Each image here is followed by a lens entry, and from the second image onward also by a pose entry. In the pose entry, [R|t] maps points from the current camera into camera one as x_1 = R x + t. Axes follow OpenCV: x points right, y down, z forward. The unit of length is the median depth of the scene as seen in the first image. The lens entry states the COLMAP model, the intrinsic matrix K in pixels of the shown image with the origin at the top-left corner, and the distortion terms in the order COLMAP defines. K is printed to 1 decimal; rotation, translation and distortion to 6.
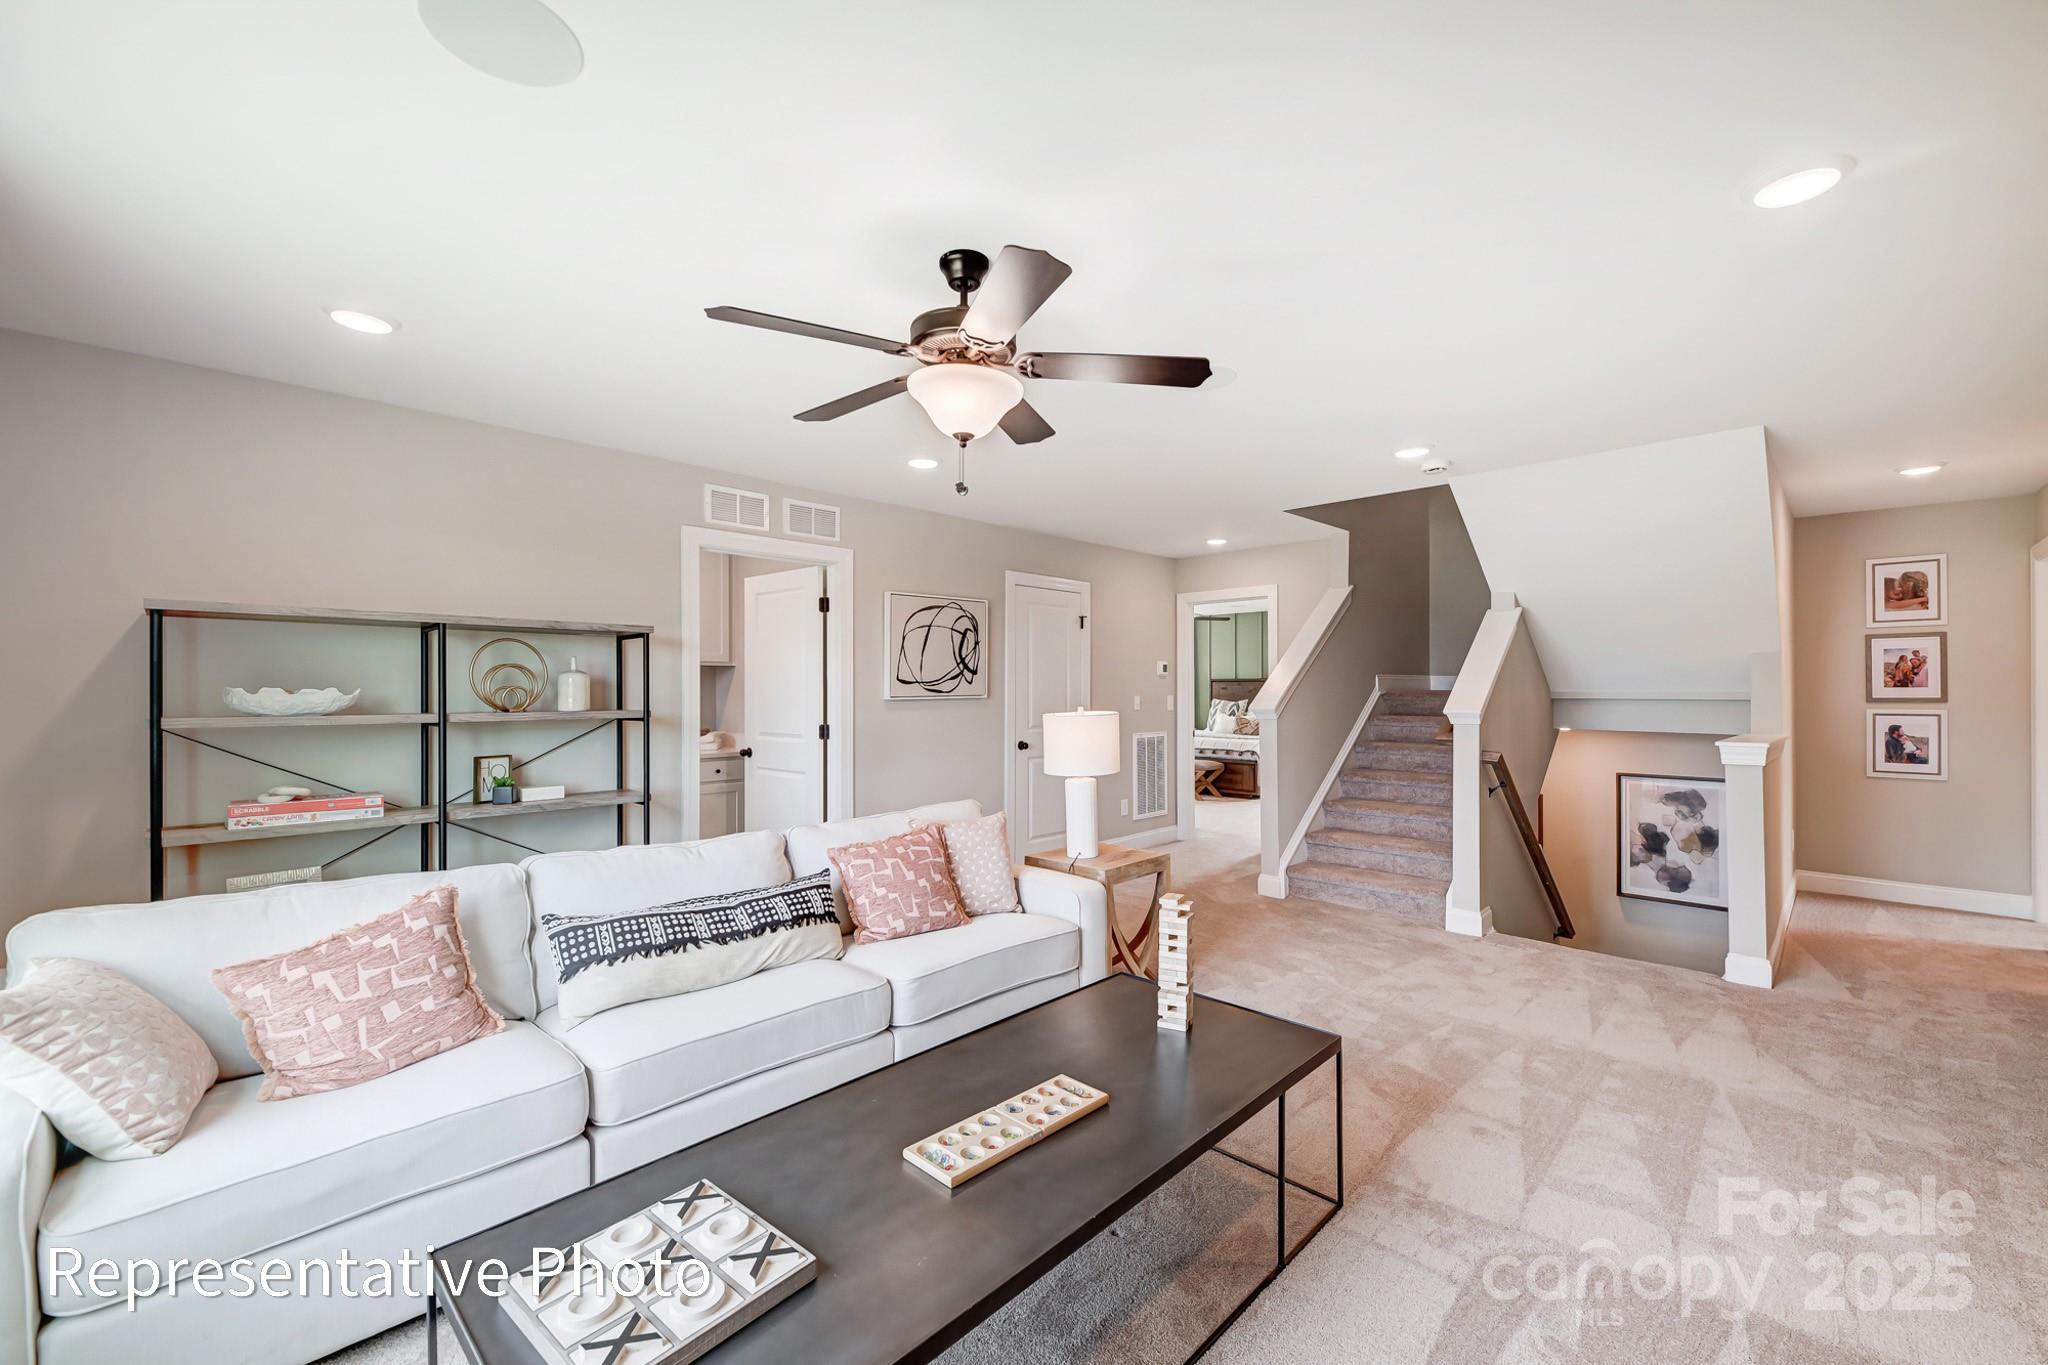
lens RADIAL K [[822.3, 0, 1029.7], [0, 822.3, 691.0], [0, 0, 1]] dist [0.008922, -0.000129]
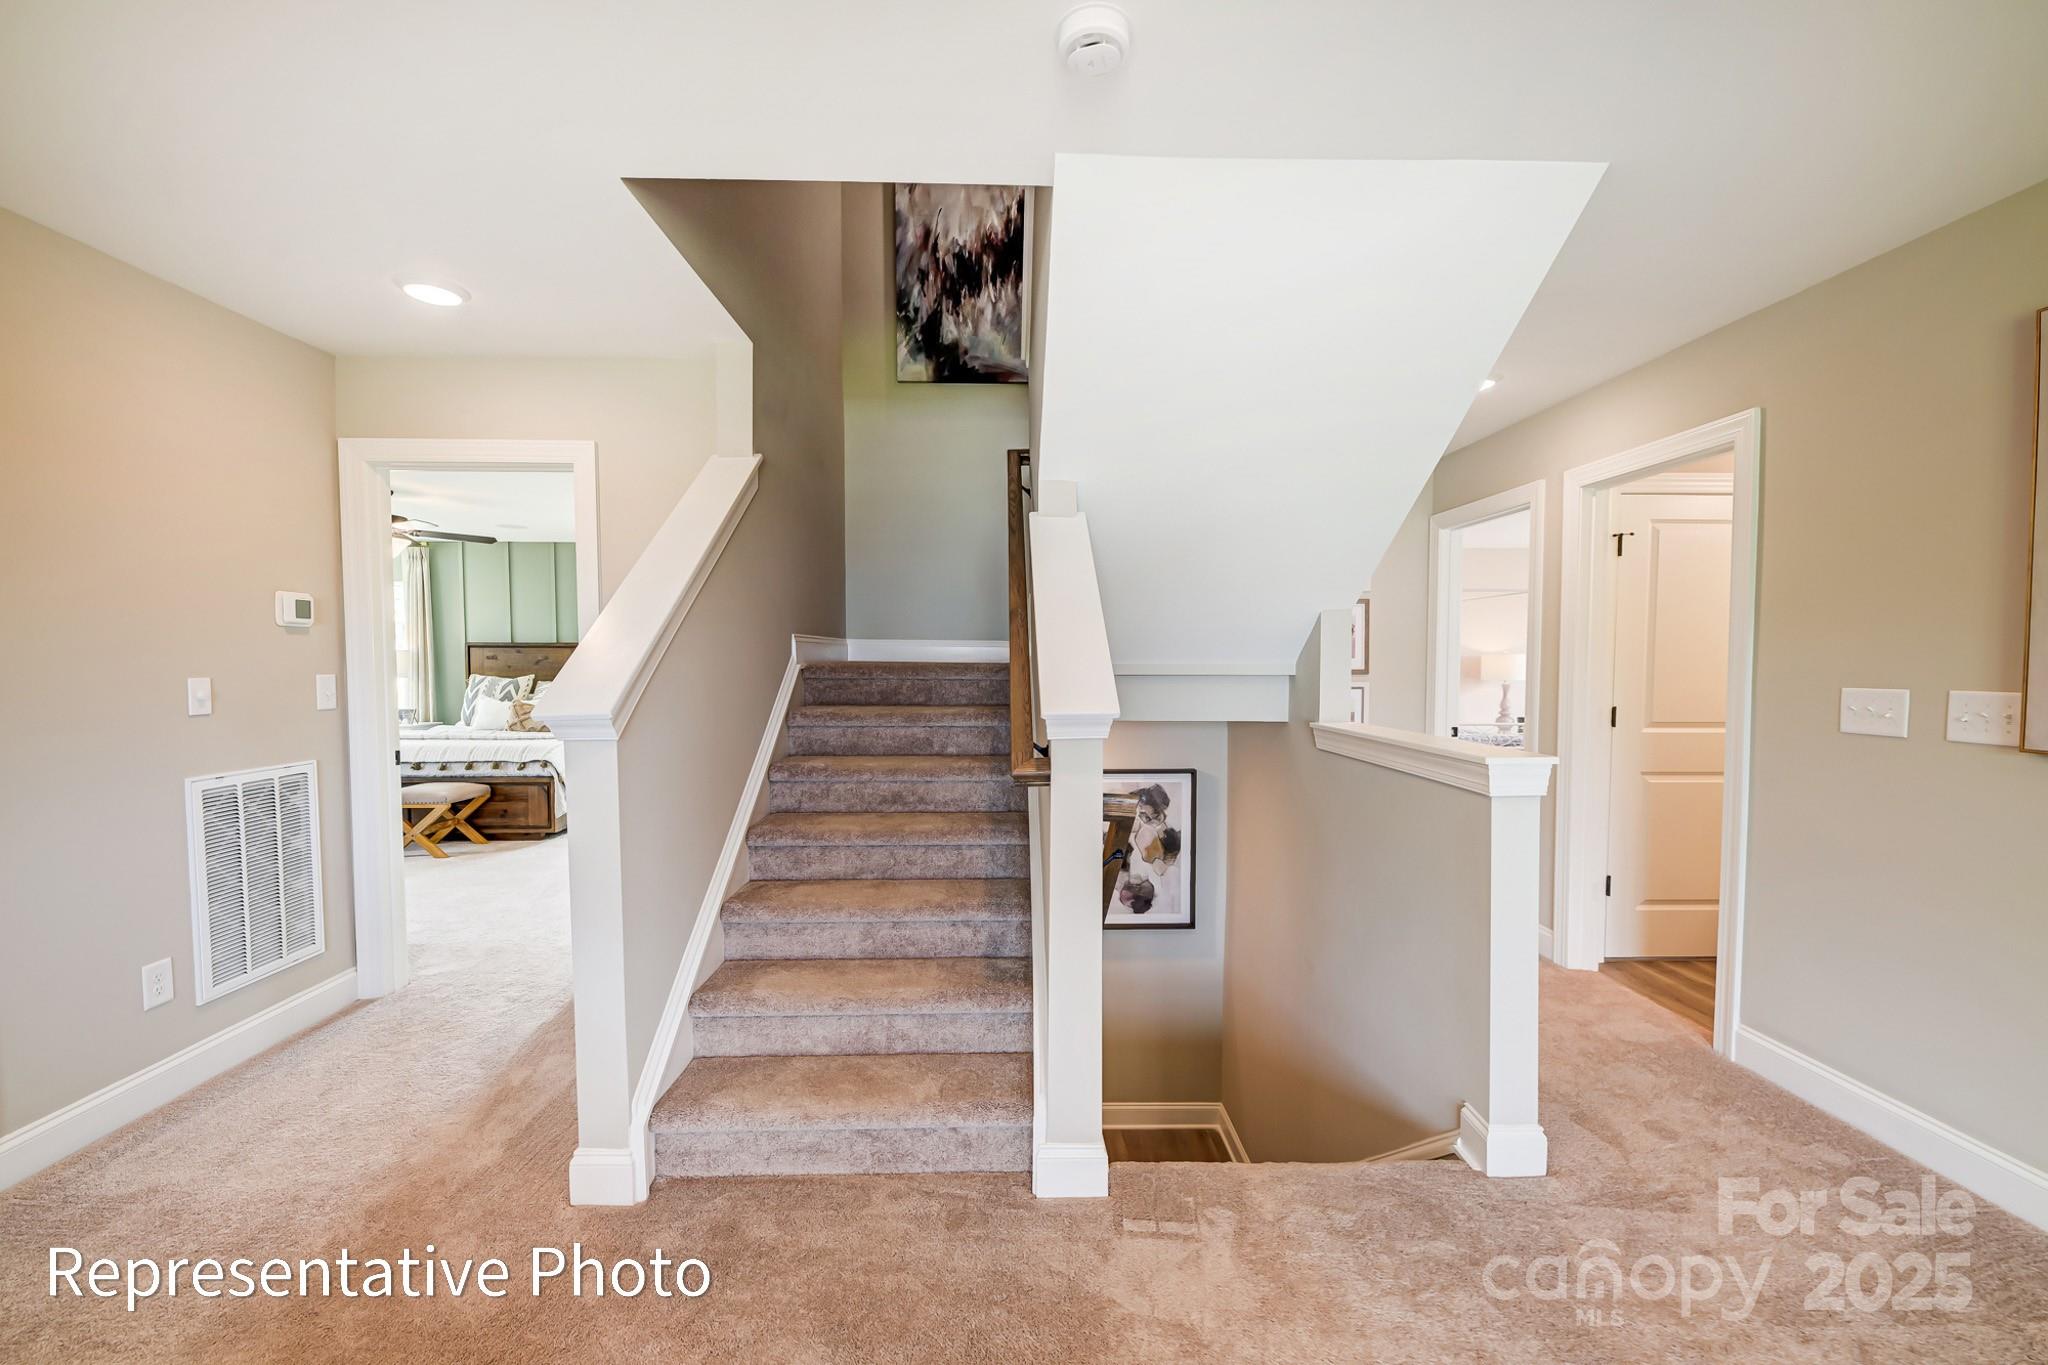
lens RADIAL K [[822.3, 0, 1029.7], [0, 822.3, 691.0], [0, 0, 1]] dist [0.008922, -0.000129]
pose [[0.697228, -0.027298, 0.716329, 0.141265], [0.000374, 0.999288, 0.037717, -0.002528], [-0.716849, -0.026029, 0.696742, 0.525290]]
